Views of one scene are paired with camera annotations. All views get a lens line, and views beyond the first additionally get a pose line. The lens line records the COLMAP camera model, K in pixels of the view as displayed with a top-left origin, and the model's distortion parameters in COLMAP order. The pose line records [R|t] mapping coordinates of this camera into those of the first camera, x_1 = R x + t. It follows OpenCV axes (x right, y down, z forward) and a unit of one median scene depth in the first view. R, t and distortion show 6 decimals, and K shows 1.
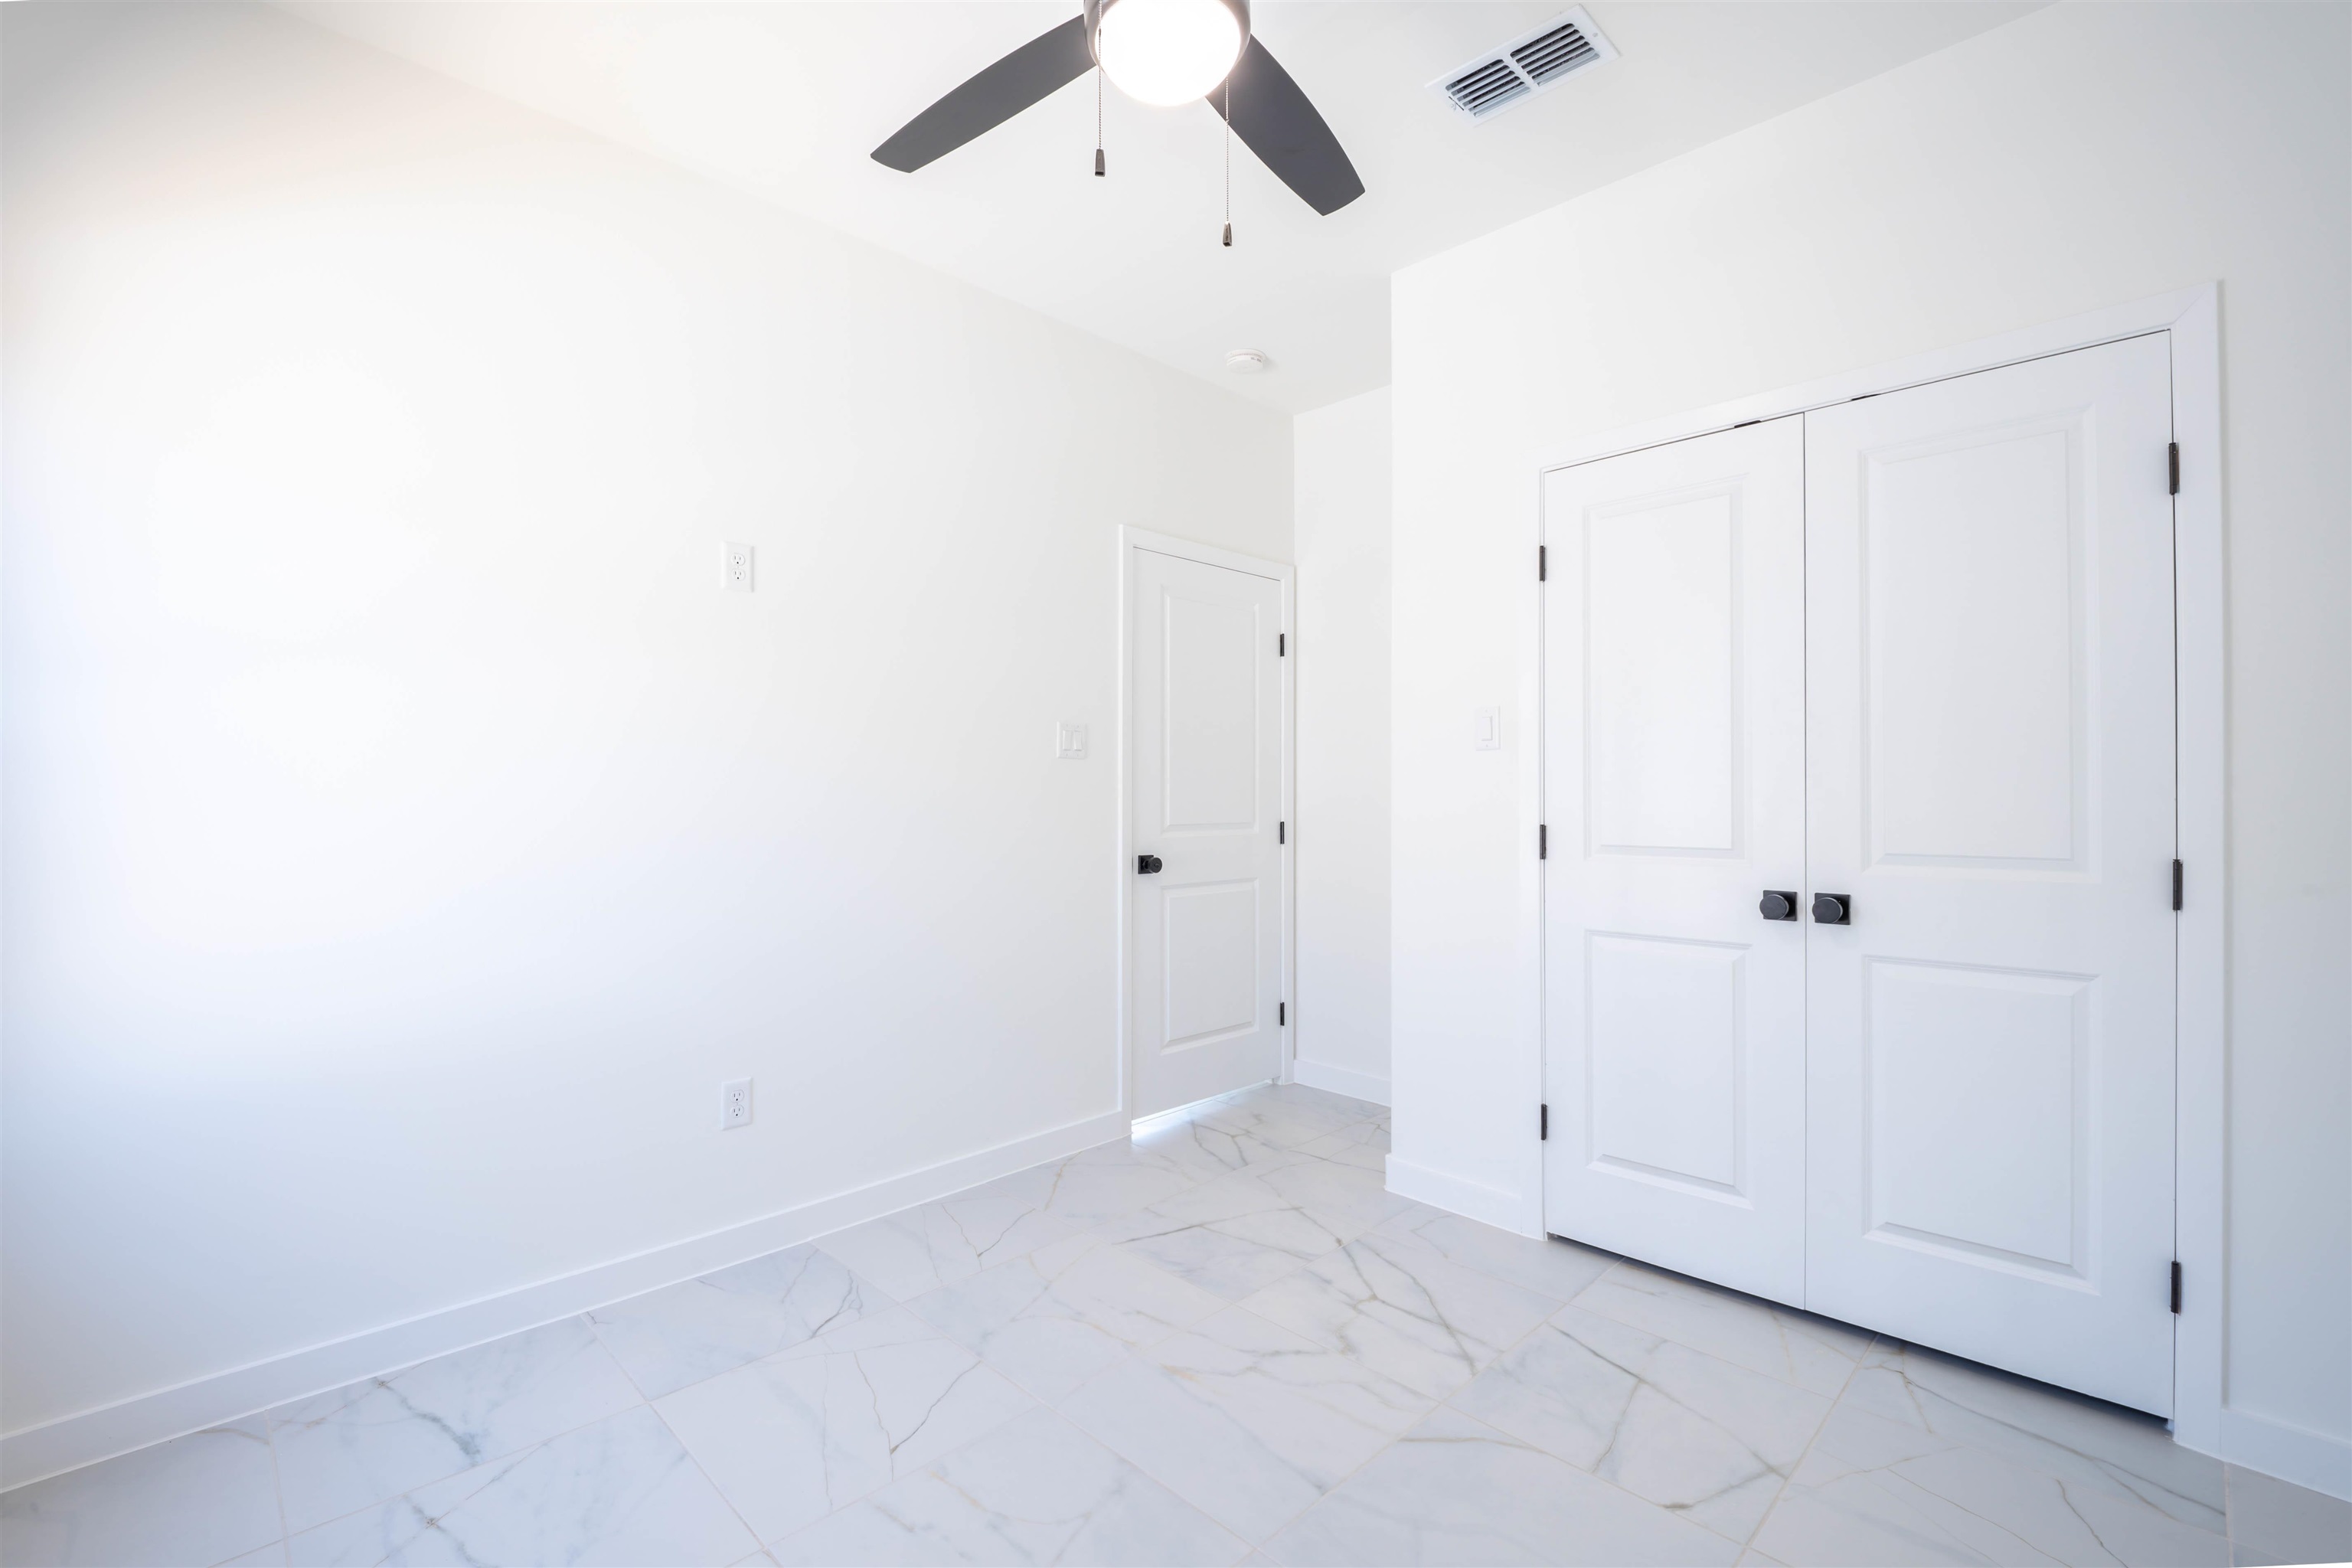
lens RADIAL K [[1034.1, 0, 1169.5], [0, 1034.1, 788.0], [0, 0, 1]] dist [0.002560, -0.010028]
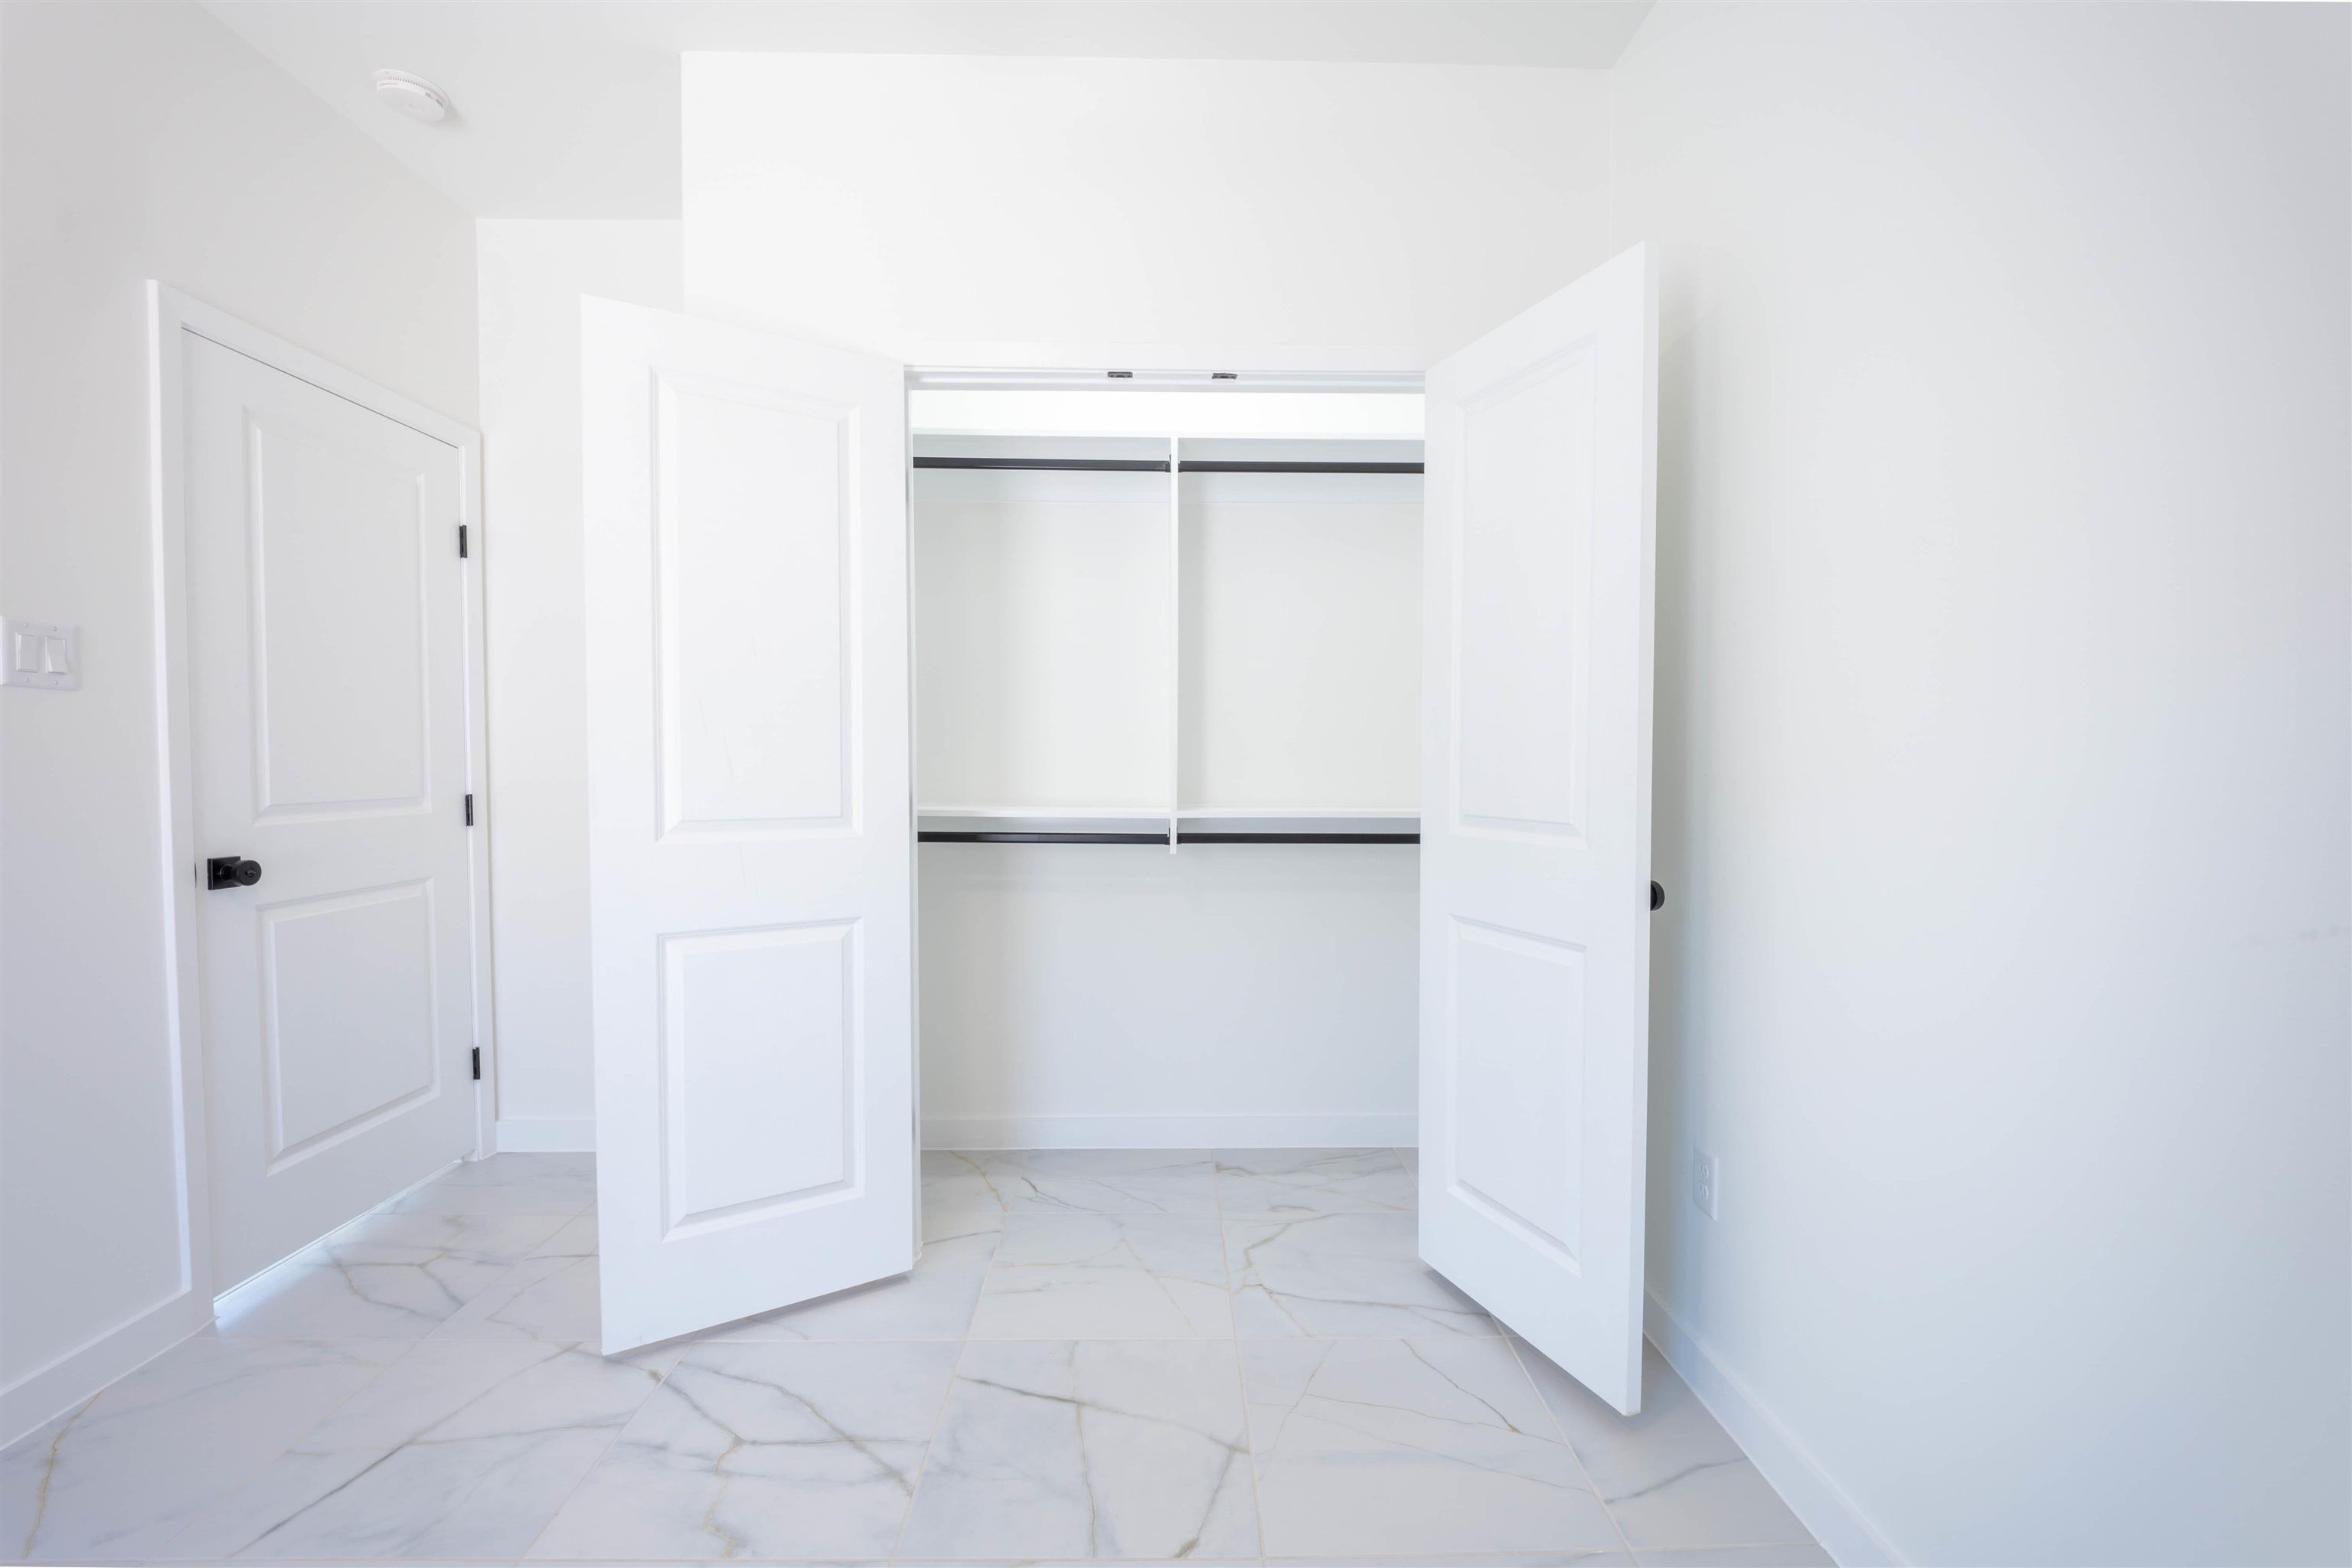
lens RADIAL K [[1011.8, 0, 1173.8], [0, 1011.8, 791.9], [0, 0, 1]] dist [-0.022822, 0.006435]
pose [[0.692435, -0.029057, 0.720895, -0.059128], [0.000912, 0.999223, 0.039400, 0.005108], [-0.721480, -0.026625, 0.691923, 0.211351]]
